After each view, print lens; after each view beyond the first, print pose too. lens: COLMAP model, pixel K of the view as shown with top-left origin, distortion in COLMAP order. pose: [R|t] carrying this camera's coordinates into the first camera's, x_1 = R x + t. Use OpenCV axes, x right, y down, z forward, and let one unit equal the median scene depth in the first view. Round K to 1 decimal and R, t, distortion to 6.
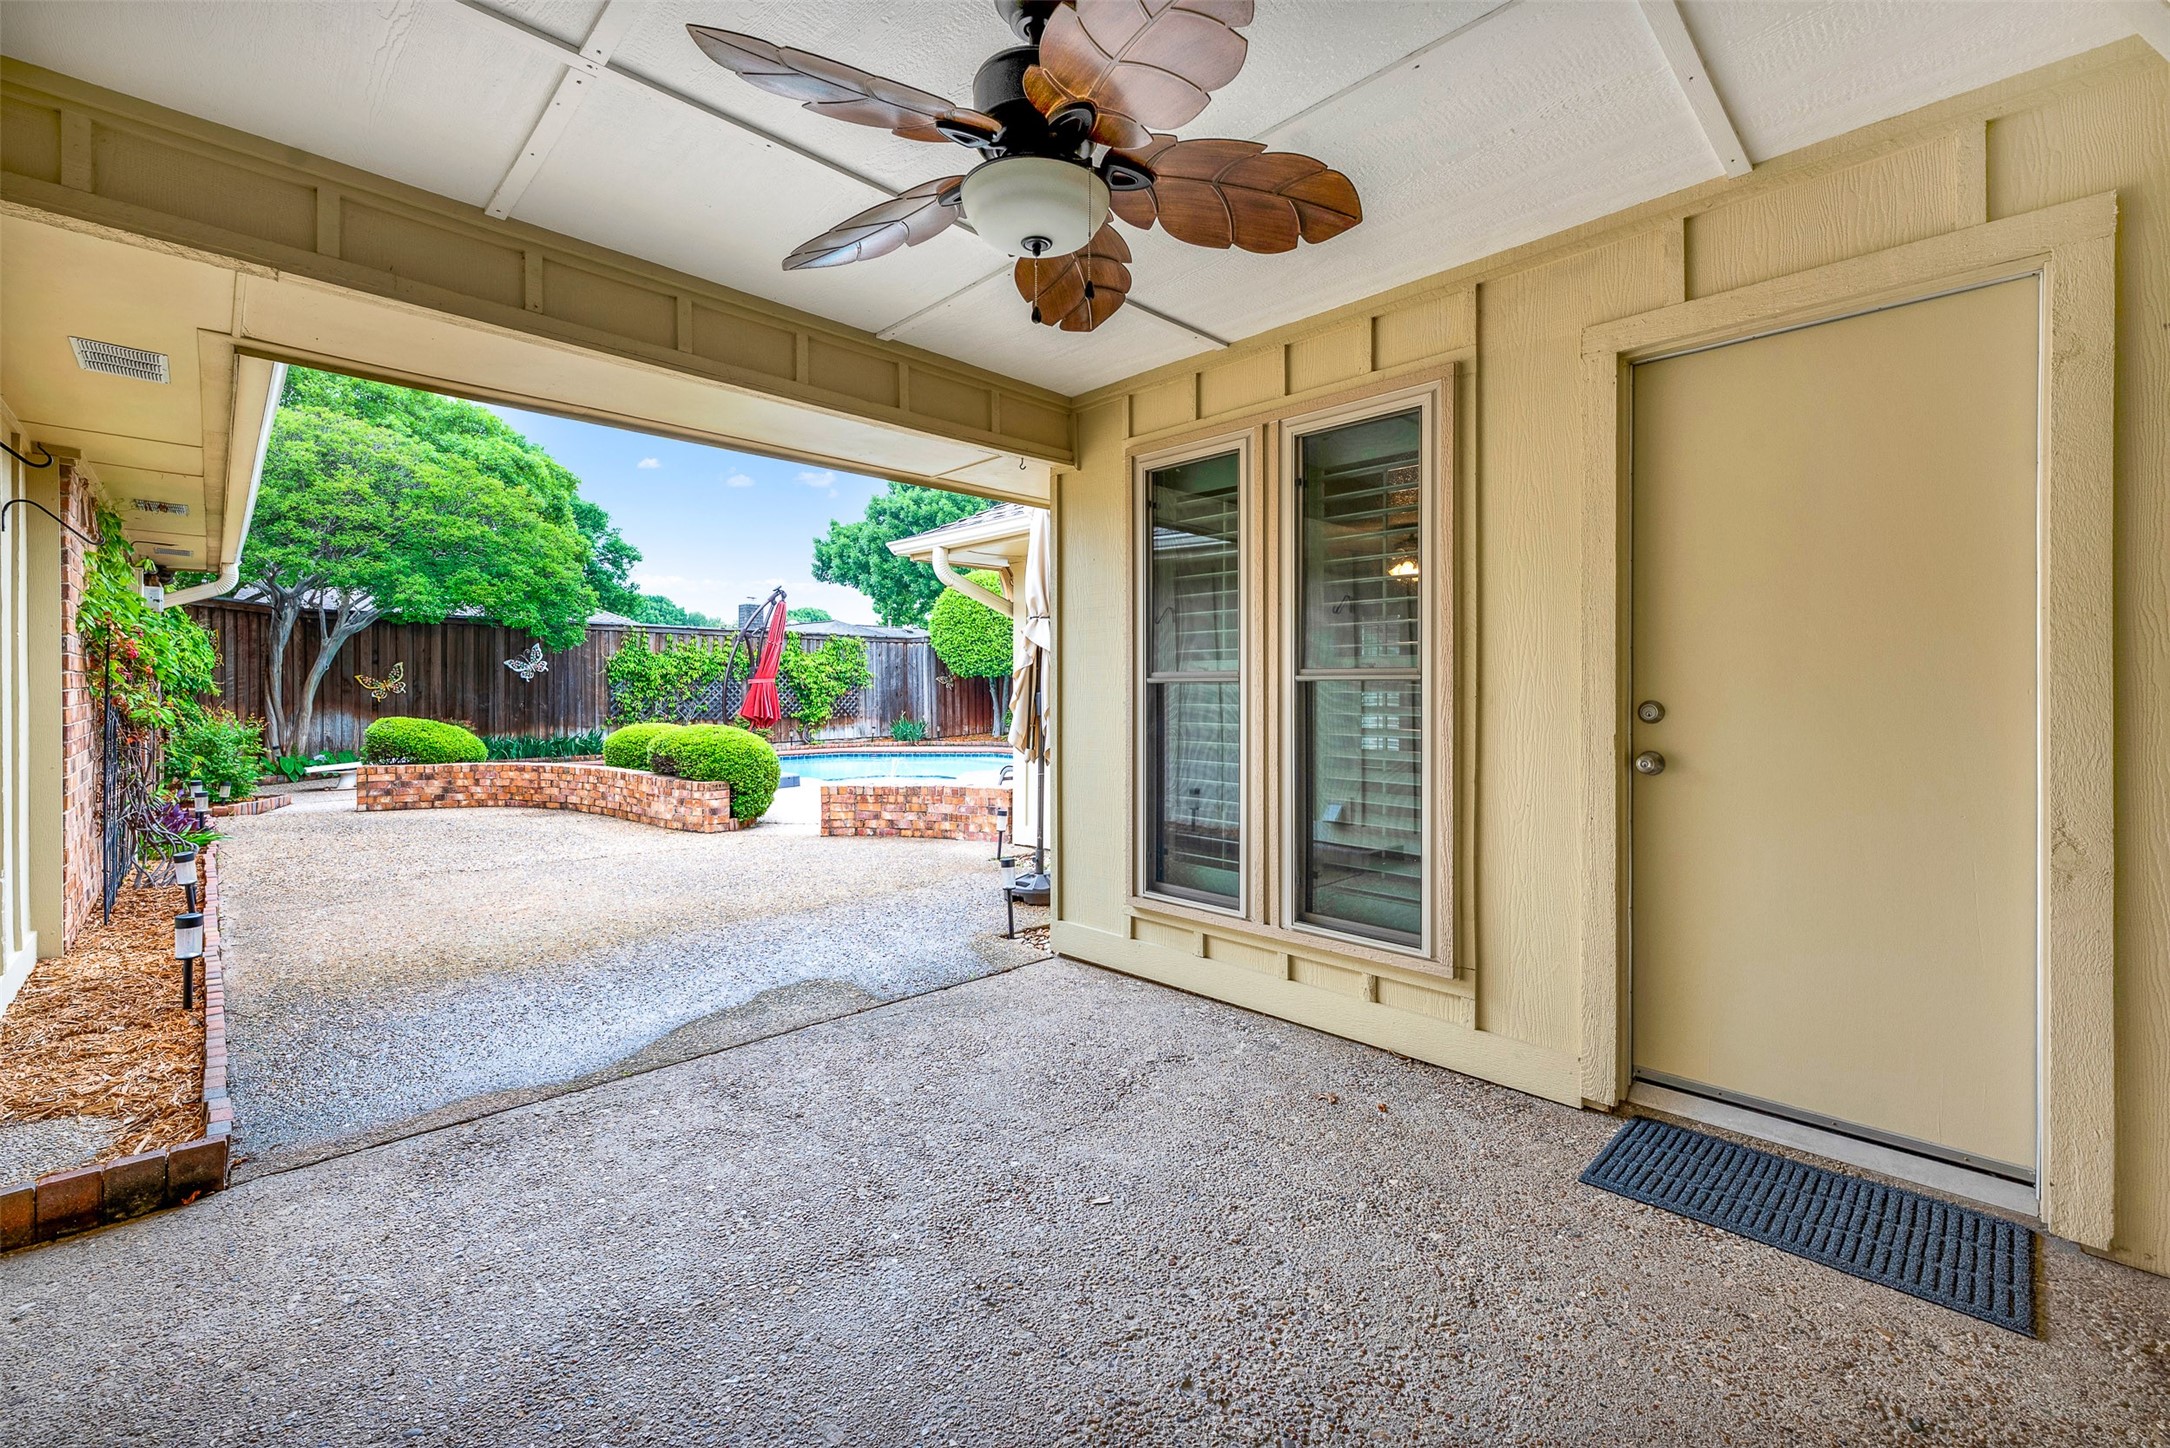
lens RADIAL K [[890.1, 0, 1078.4], [0, 890.1, 682.6], [0, 0, 1]] dist [-0.001839, 0.000119]
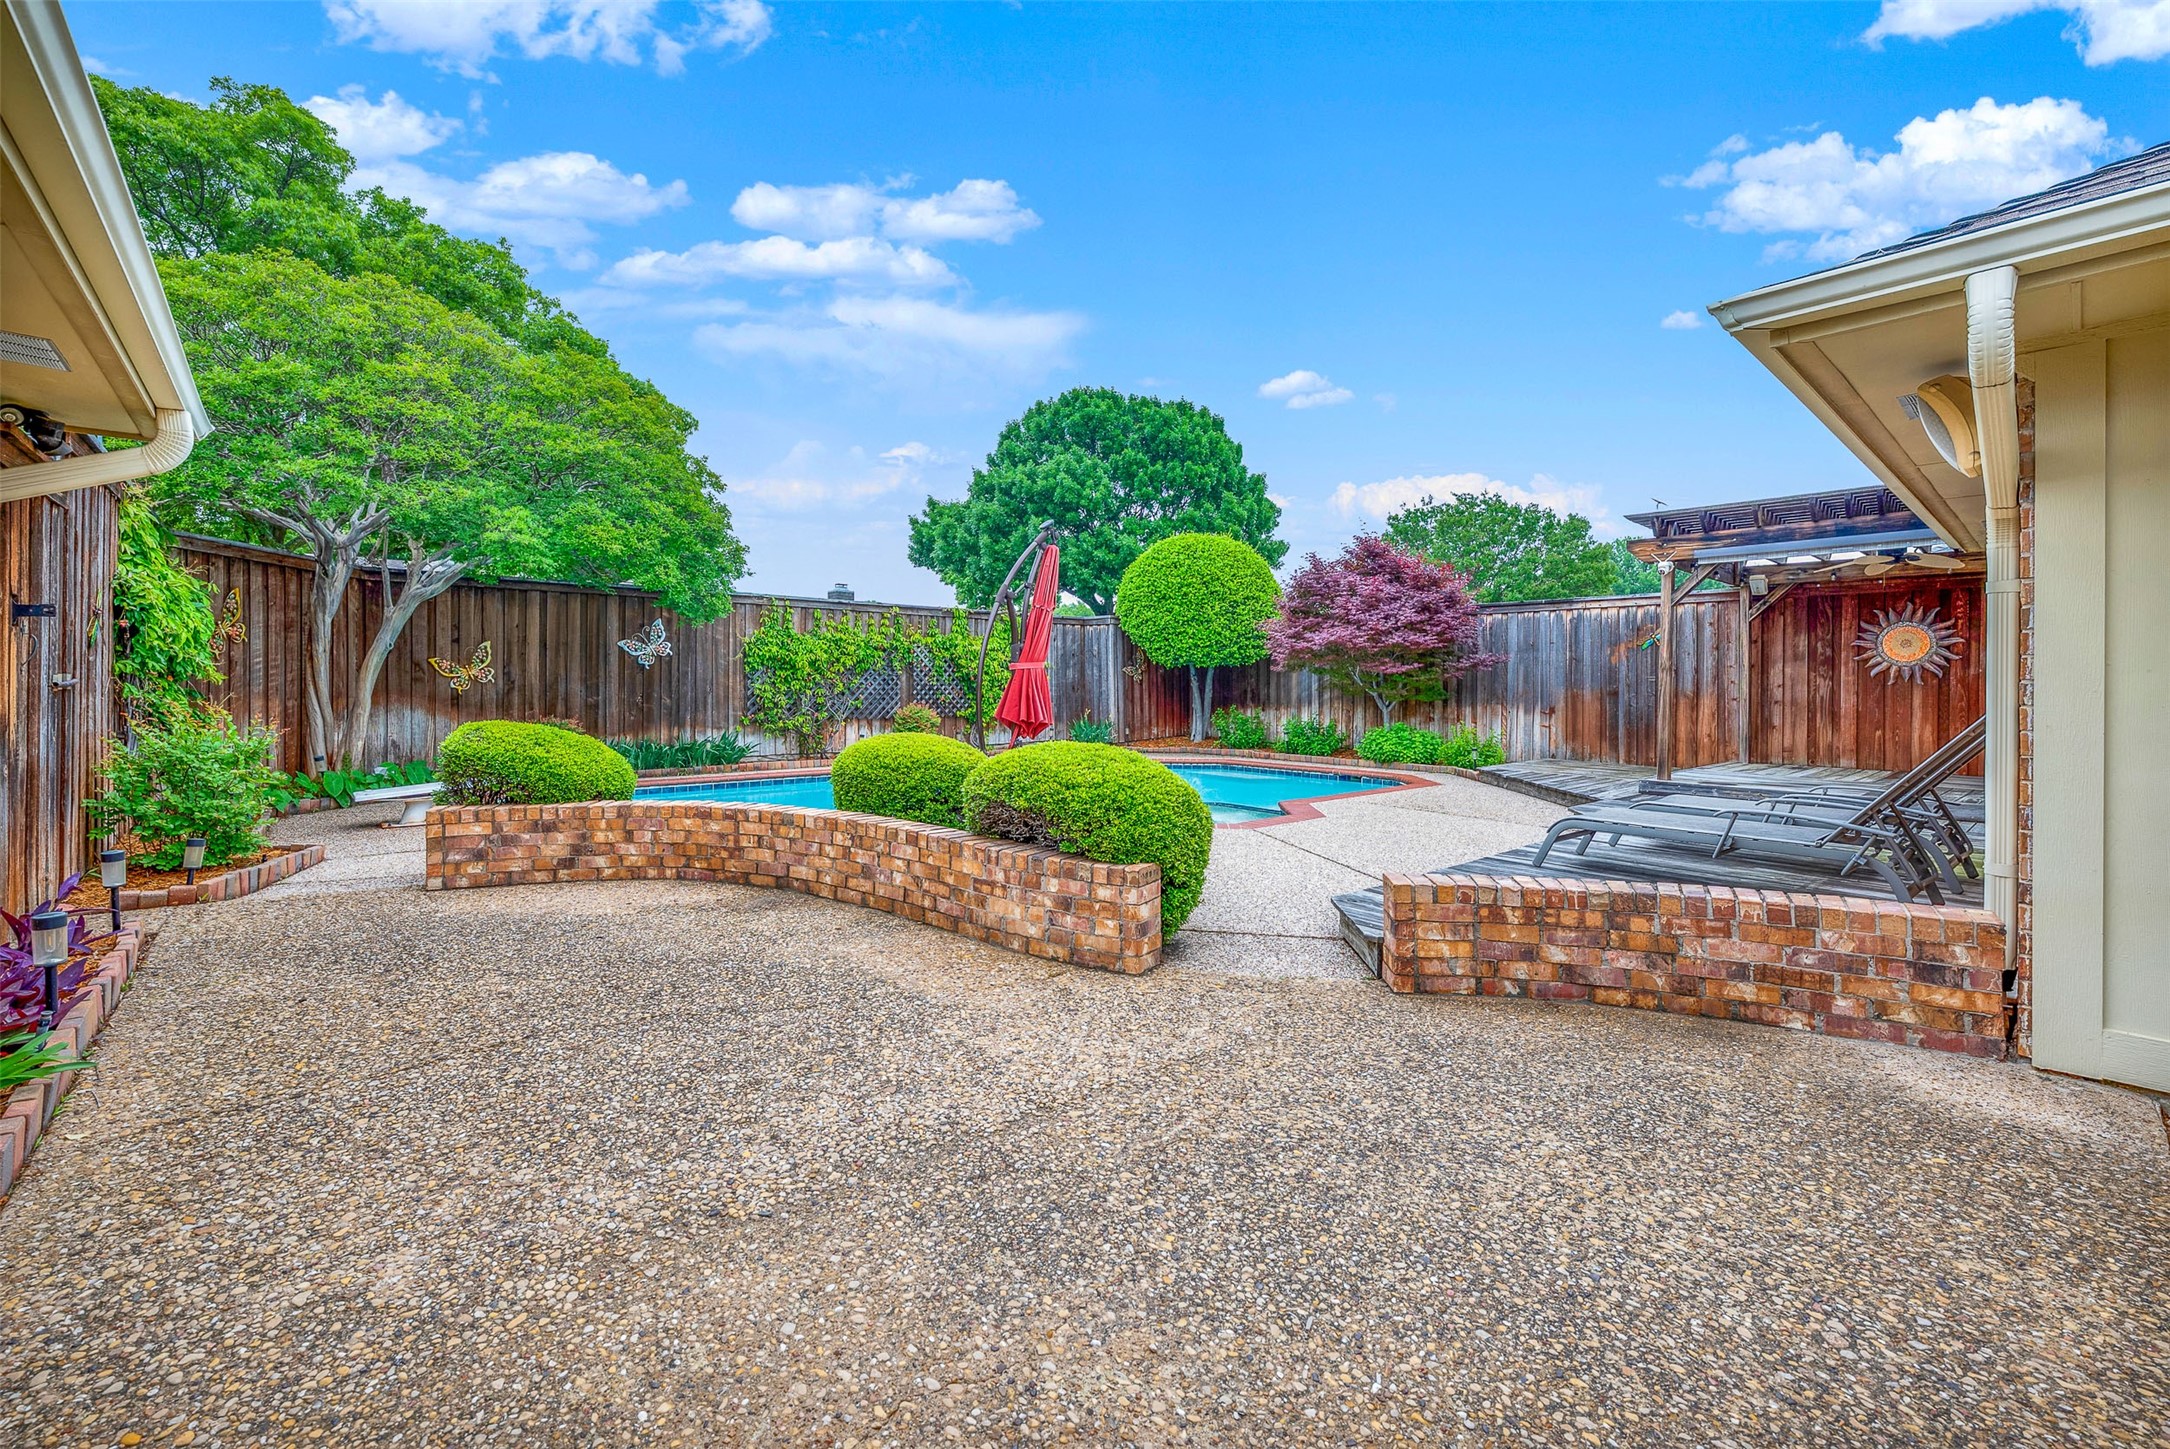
lens RADIAL K [[890.1, 0, 1088.6], [0, 890.1, 682.5], [0, 0, 1]] dist [-0.001839, 0.000119]
pose [[0.998805, 0.005369, -0.048577, -0.262202], [-0.005132, 0.999974, 0.005003, 0.006545], [0.048603, -0.004748, 0.998807, 0.328604]]
